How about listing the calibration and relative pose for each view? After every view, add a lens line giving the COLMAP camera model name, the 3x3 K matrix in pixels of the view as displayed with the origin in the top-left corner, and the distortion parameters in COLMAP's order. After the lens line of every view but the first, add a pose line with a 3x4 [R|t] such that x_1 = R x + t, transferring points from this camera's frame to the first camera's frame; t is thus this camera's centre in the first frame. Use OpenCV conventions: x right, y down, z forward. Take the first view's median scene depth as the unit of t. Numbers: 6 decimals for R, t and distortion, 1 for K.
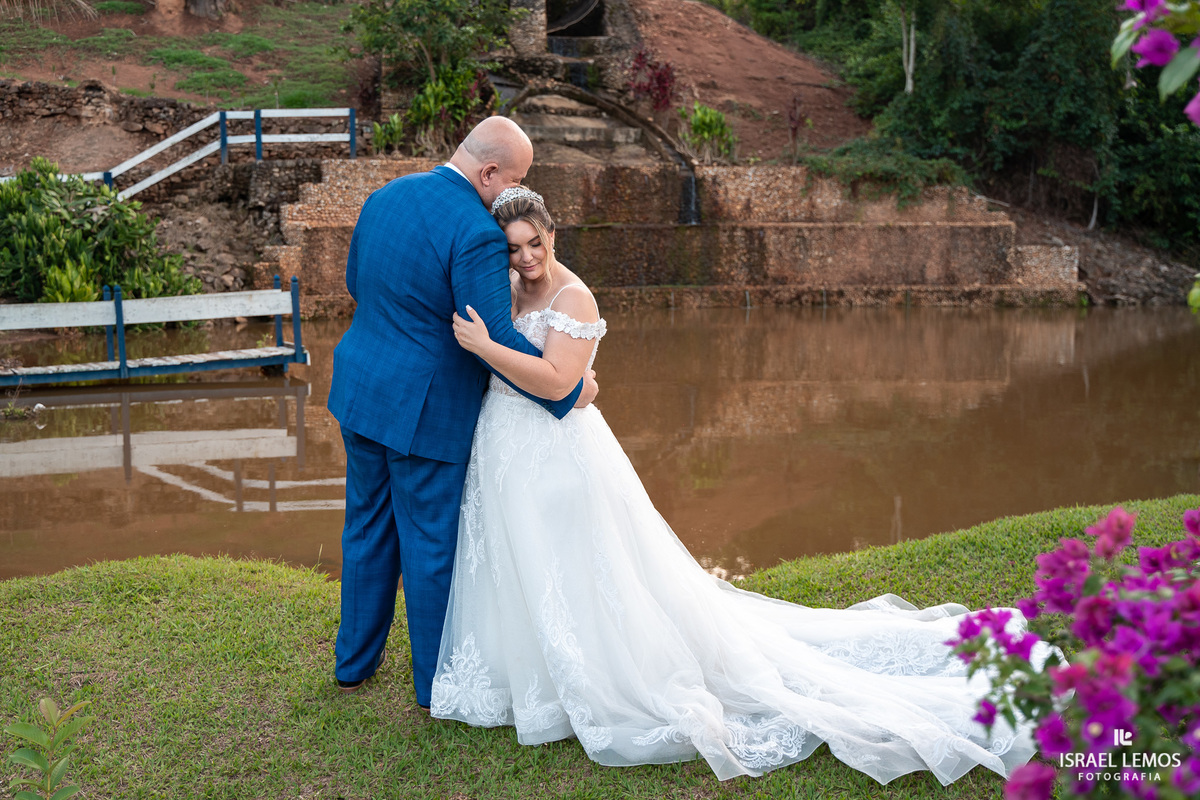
lens RADIAL K [[1184.7, 0, 600.0], [0, 1184.7, 400.0], [0, 0, 1]] dist [-0.063349, 0.102413]
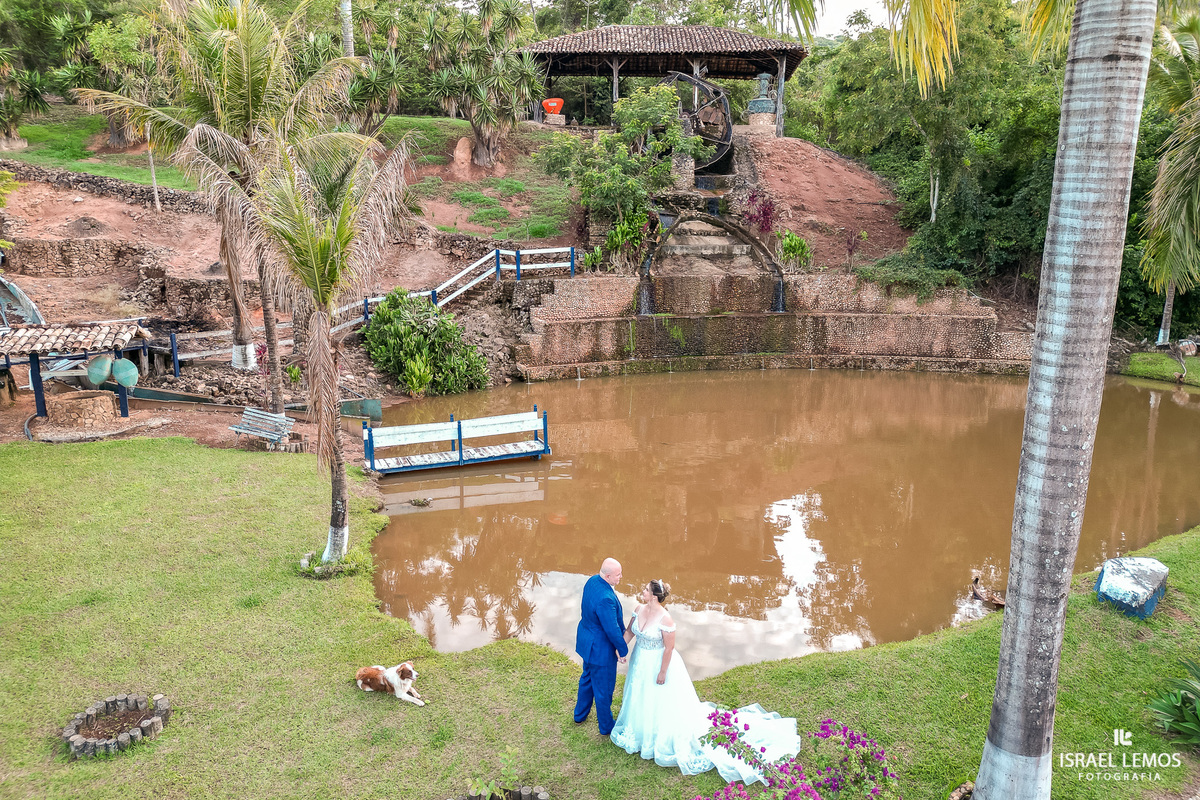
lens RADIAL K [[831.3, 0, 600.0], [0, 831.3, 400.0], [0, 0, 1]] dist [0.104201, -0.169941]
pose [[0.986444, 0.038159, -0.159599, 0.023907], [-0.026550, 0.996886, 0.074247, -0.109123], [0.161935, -0.069003, 0.984386, -0.162143]]
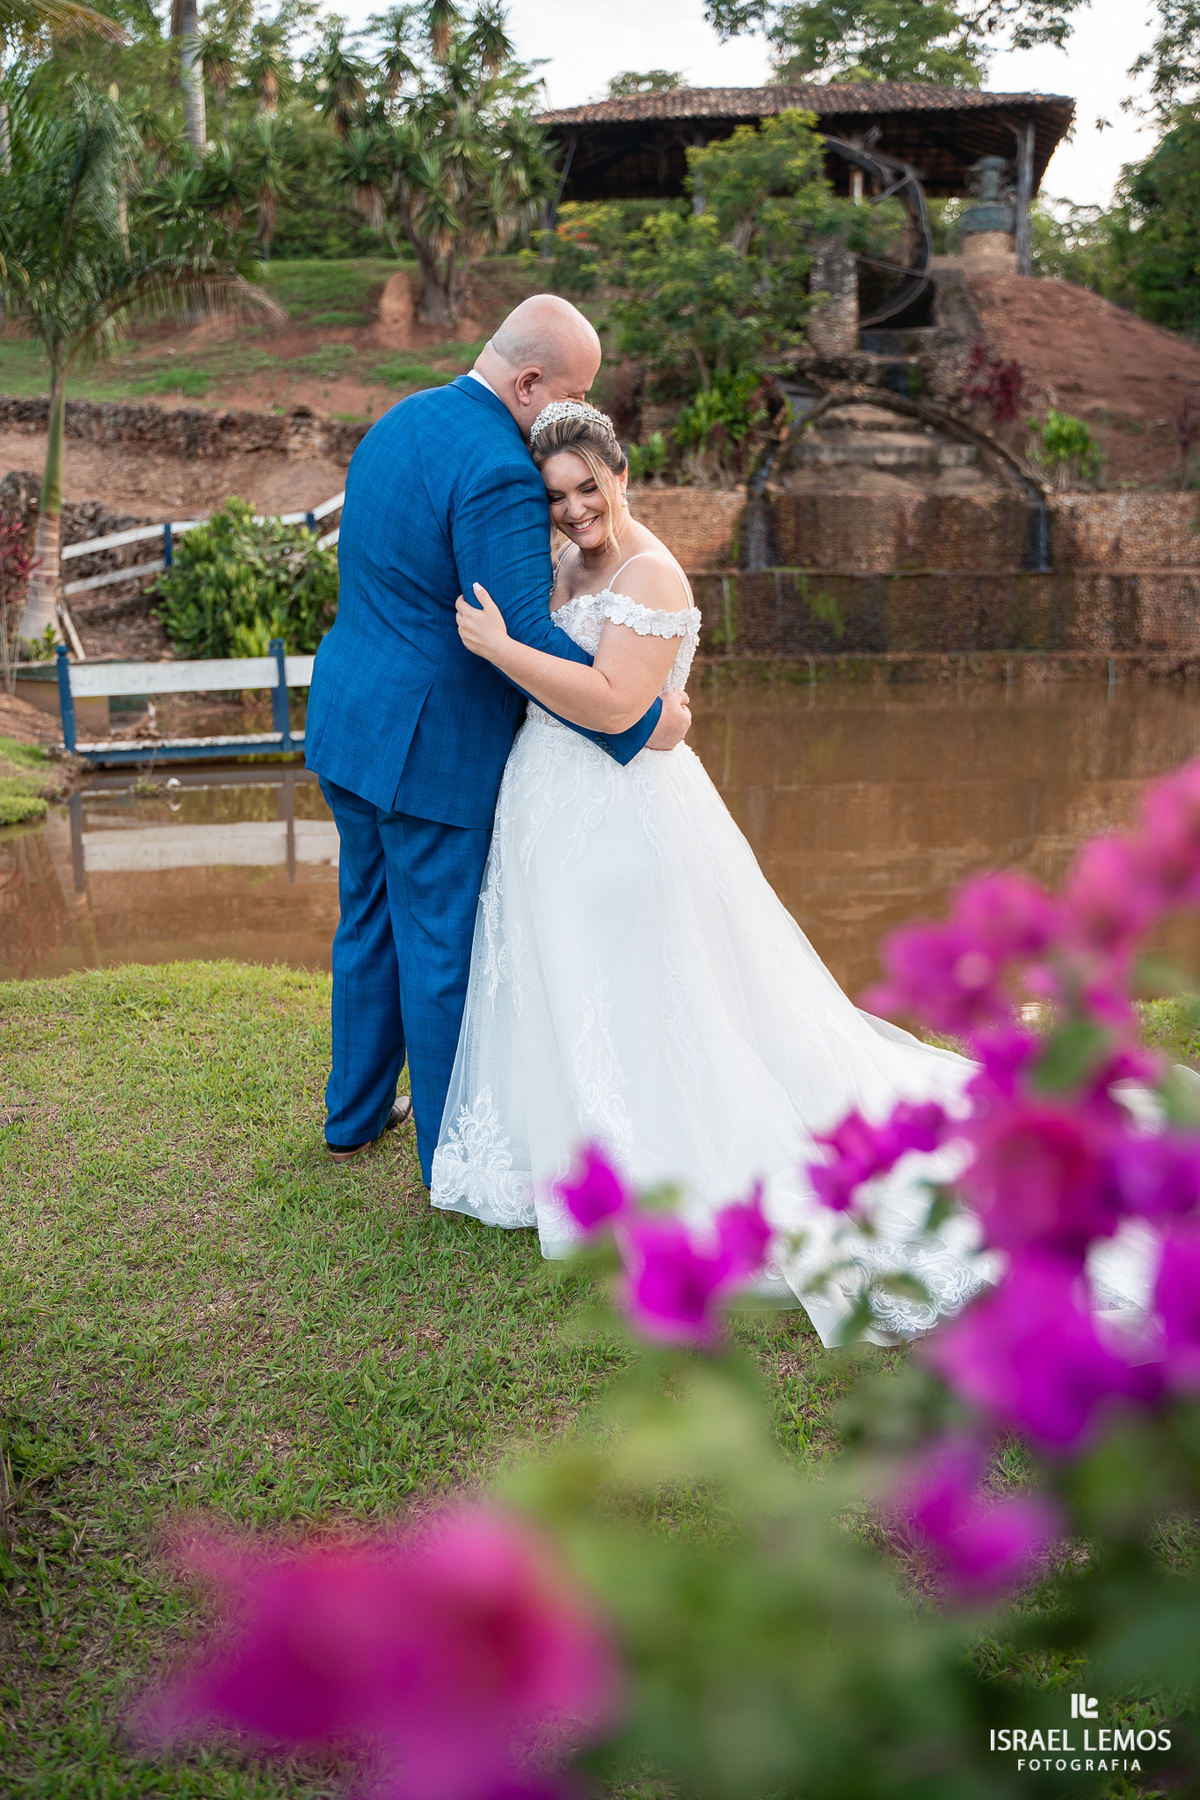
lens RADIAL K [[1458.3, 0, 607.5], [0, 1458.3, 905.0], [0, 0, 1]] dist [-0.117626, 0.087194]
pose [[0.975233, 0.036081, -0.218216, 0.016155], [-0.020688, 0.997160, 0.072421, 0.004307], [0.220209, -0.066113, 0.973210, 0.027652]]
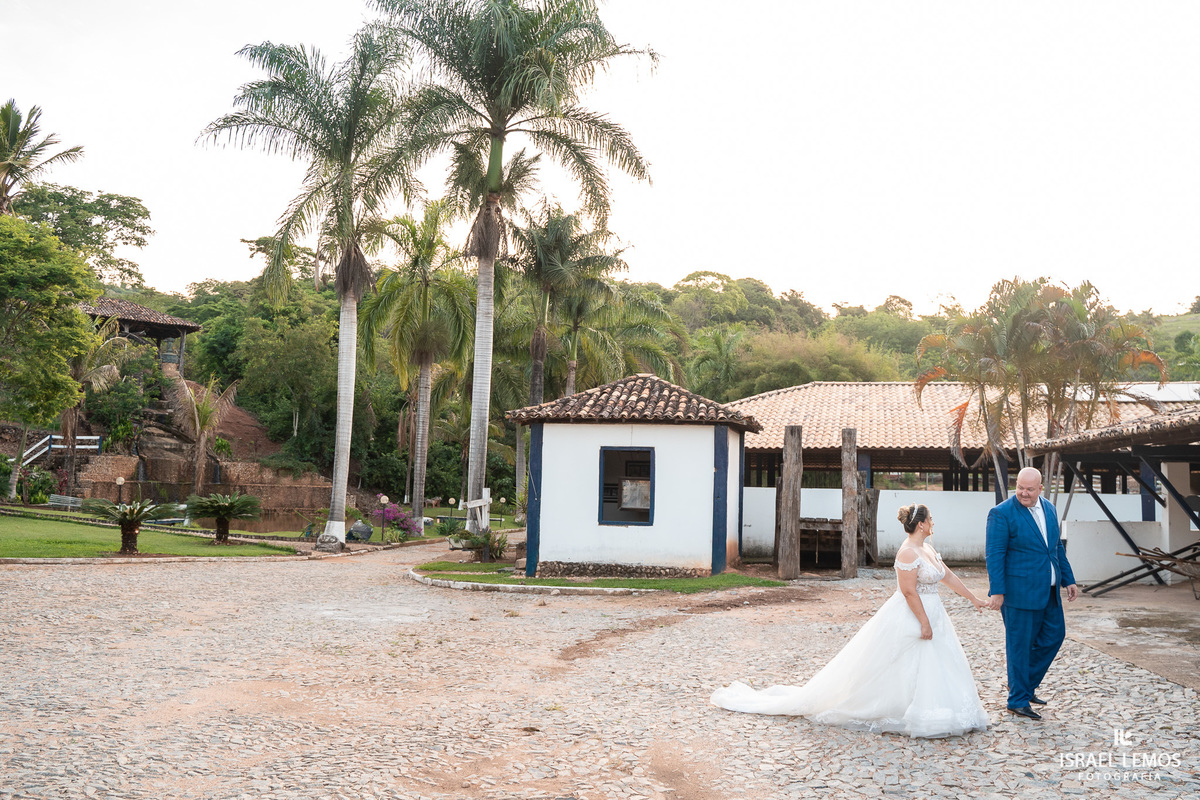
lens RADIAL K [[972.2, 0, 598.9], [0, 972.2, 398.1], [0, 0, 1]] dist [-0.117626, 0.087194]
pose [[0.791475, 0.081073, 0.605801, -0.565201], [0.052339, 0.978532, -0.199336, 0.137030], [-0.608957, 0.189477, 0.770240, -1.214283]]
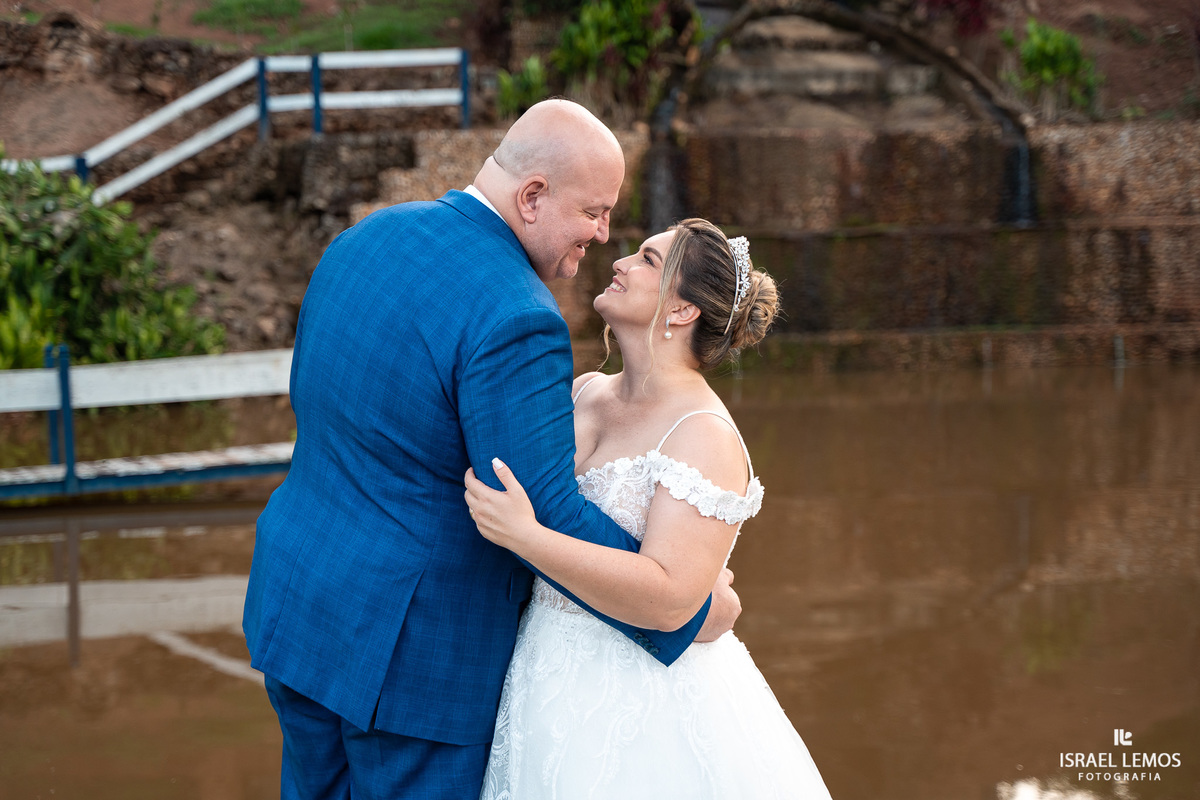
lens RADIAL K [[1887.3, 0, 602.4], [0, 1887.3, 411.8], [0, 0, 1]] dist [0.157086, 0.065372]
pose [[0.989449, -0.002227, -0.144864, 0.007305], [-0.004817, 0.998823, -0.048260, -0.006634], [0.144801, 0.048449, 0.988274, 0.021007]]
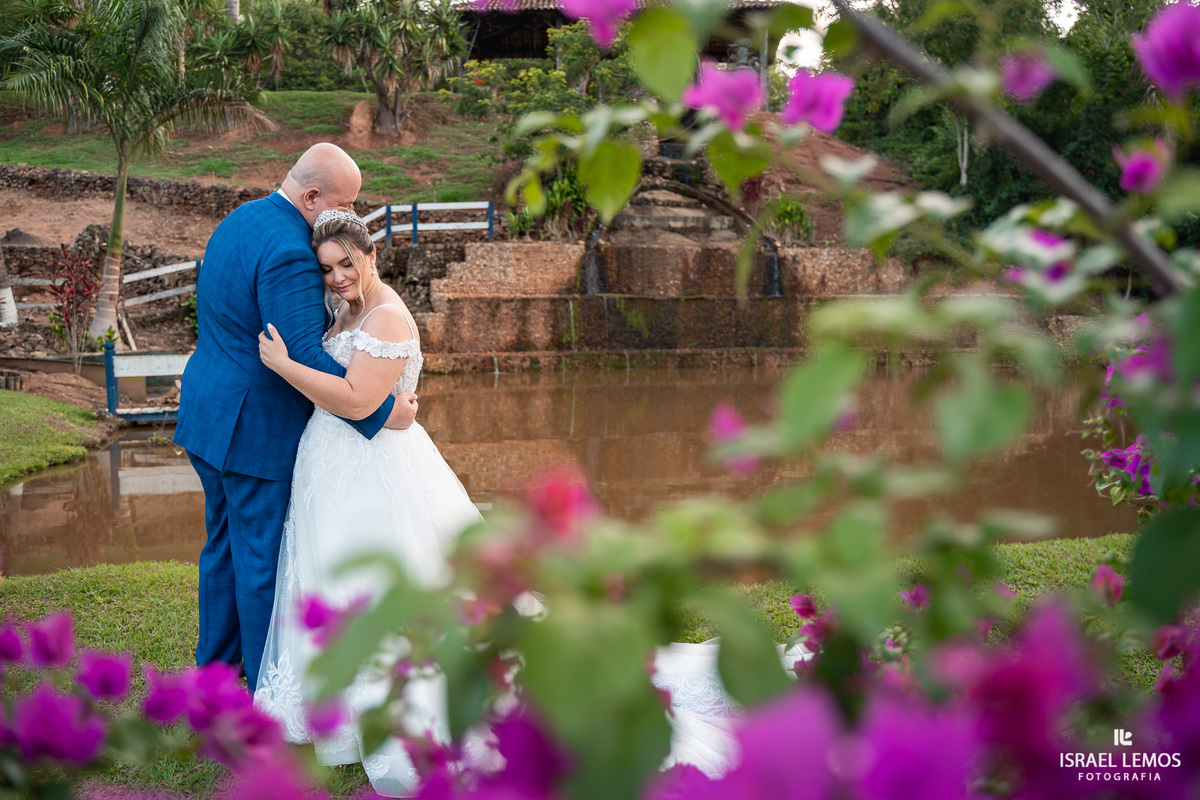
lens RADIAL K [[972.2, 0, 598.9], [0, 972.2, 398.1], [0, 0, 1]] dist [-0.117626, 0.087194]
pose [[0.991326, 0.011013, -0.130965, 0.031858], [-0.017398, 0.998710, -0.047705, 0.002147], [0.130271, 0.049569, 0.990239, 0.026876]]
